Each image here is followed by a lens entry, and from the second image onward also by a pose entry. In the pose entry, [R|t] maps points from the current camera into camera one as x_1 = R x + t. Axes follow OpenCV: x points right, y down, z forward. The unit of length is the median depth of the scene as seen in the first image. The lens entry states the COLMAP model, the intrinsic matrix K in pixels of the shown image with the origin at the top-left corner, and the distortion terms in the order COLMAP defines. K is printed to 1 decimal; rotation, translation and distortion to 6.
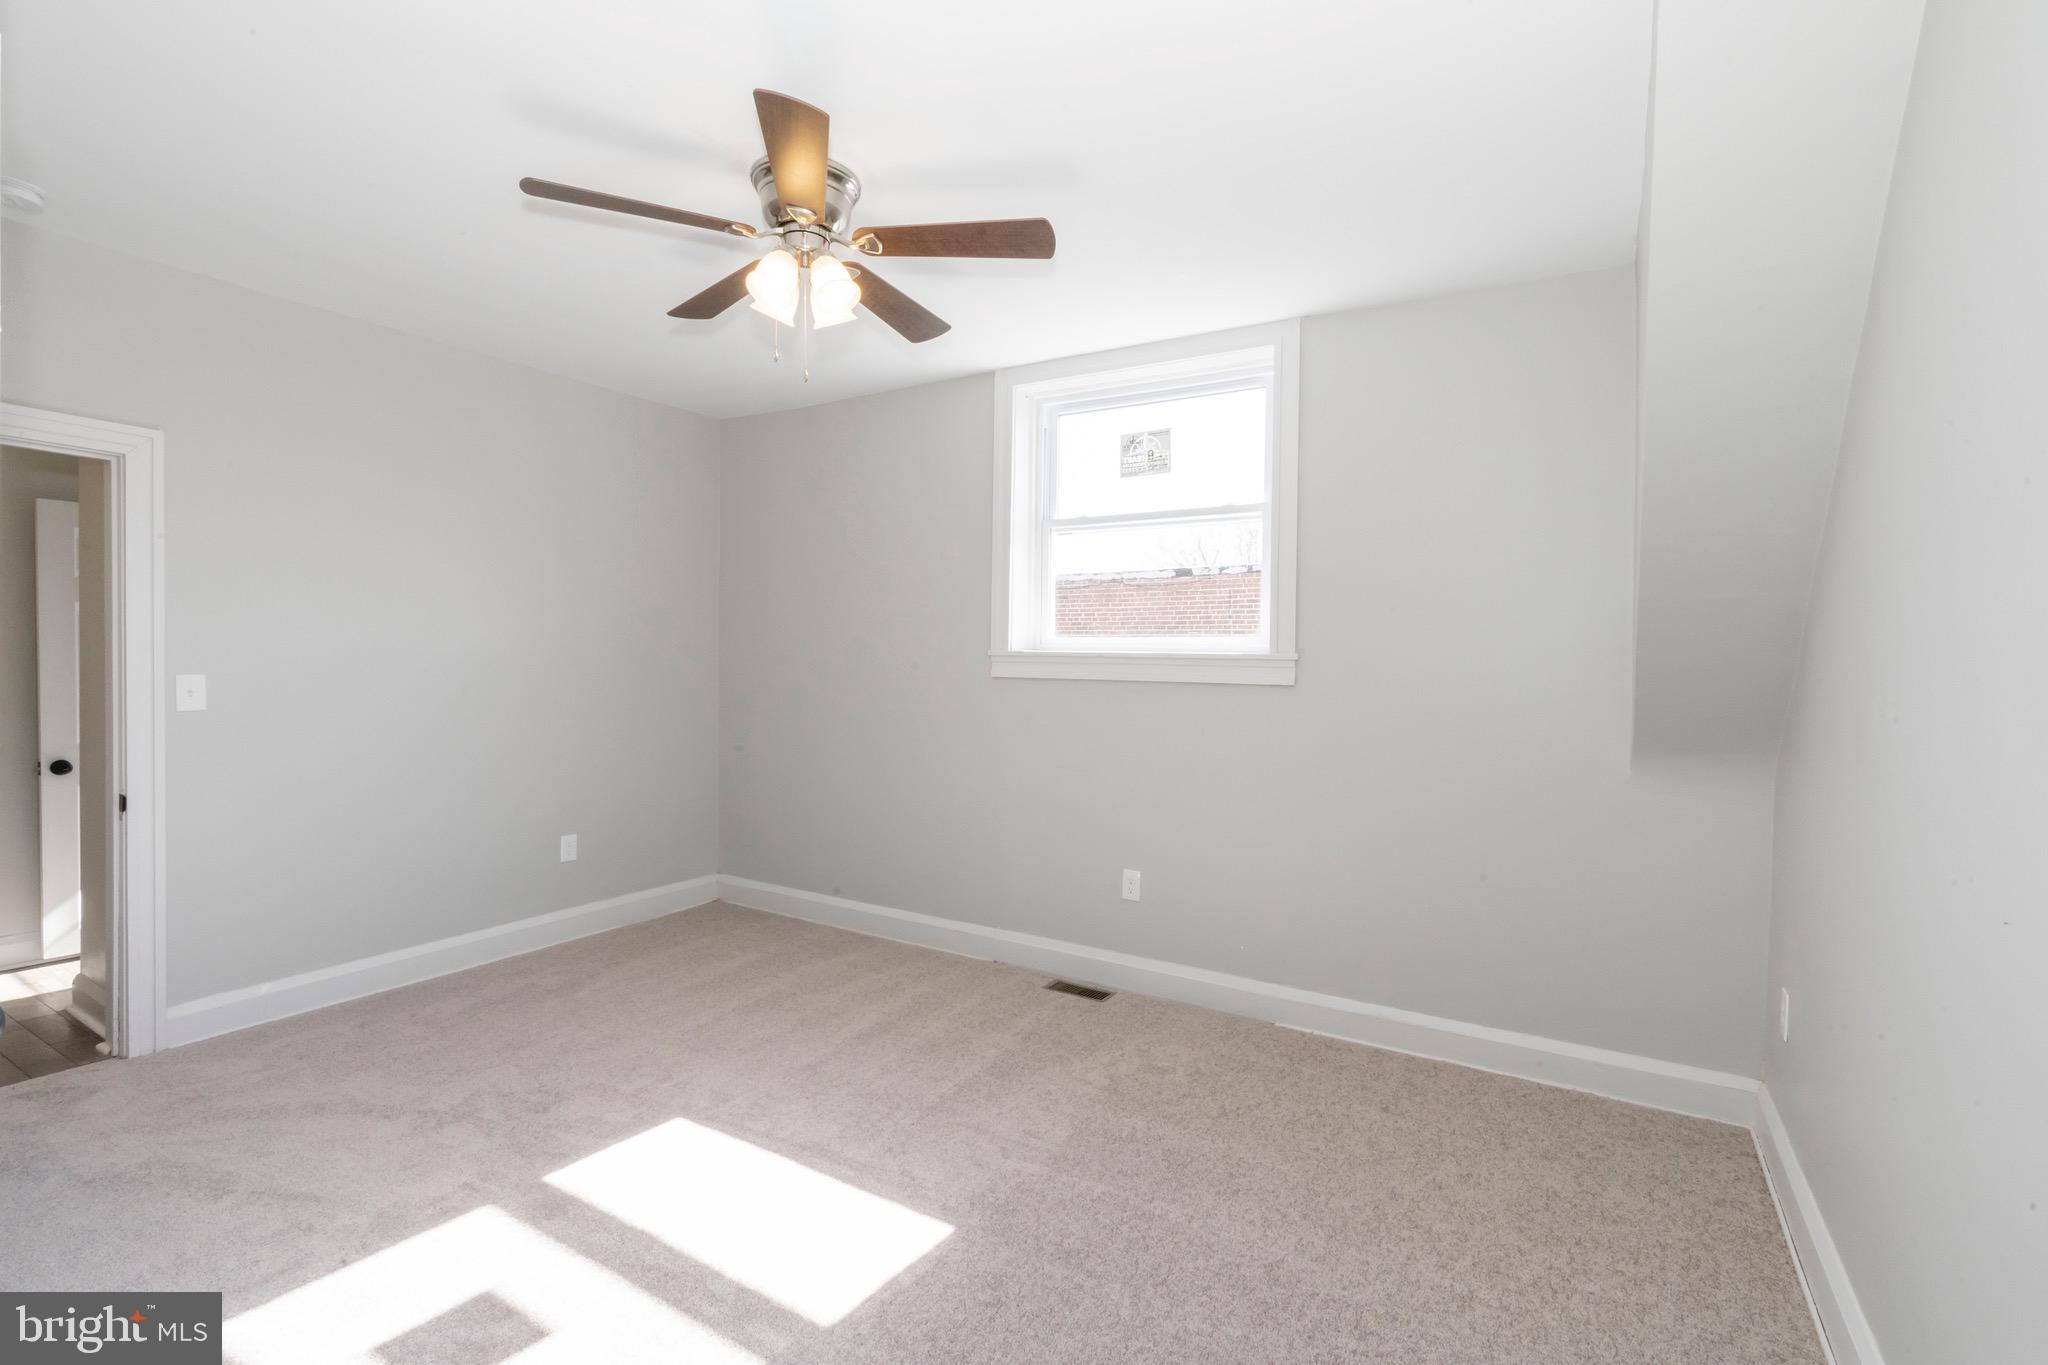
lens RADIAL K [[938.6, 0, 1066.7], [0, 938.6, 692.4], [0, 0, 1]] dist [-0.006500, 0.002221]
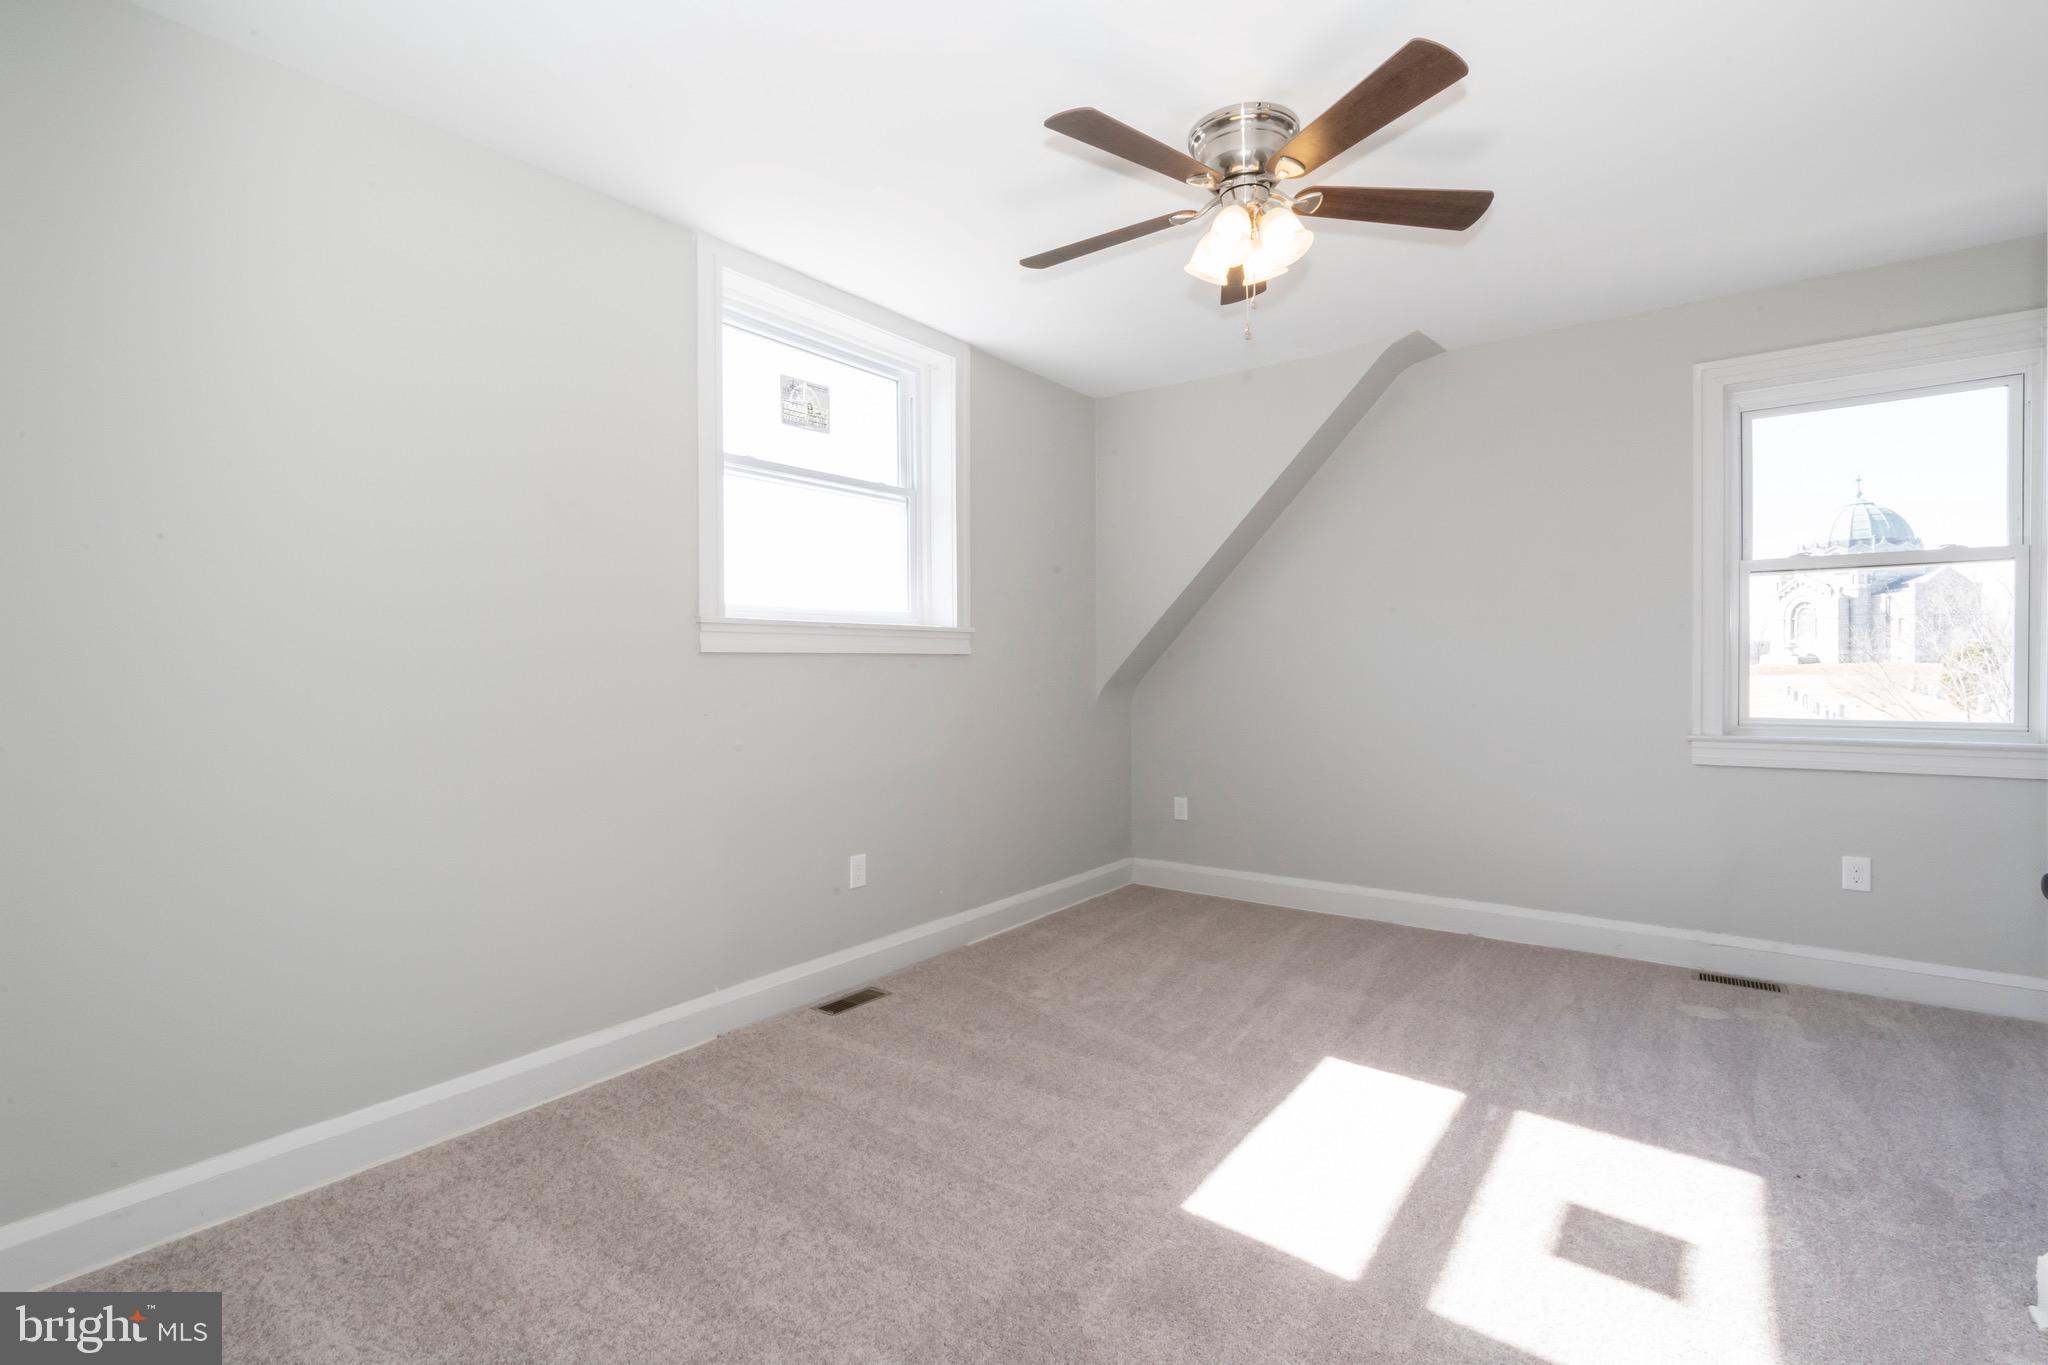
lens RADIAL K [[938.6, 0, 1025.9], [0, 938.6, 661.3], [0, 0, 1]] dist [-0.006500, 0.002221]
pose [[0.098848, -0.020594, 0.994889, -0.819603], [0.030532, 0.999378, 0.017653, -0.014878], [-0.994634, 0.028631, 0.099415, 0.712039]]
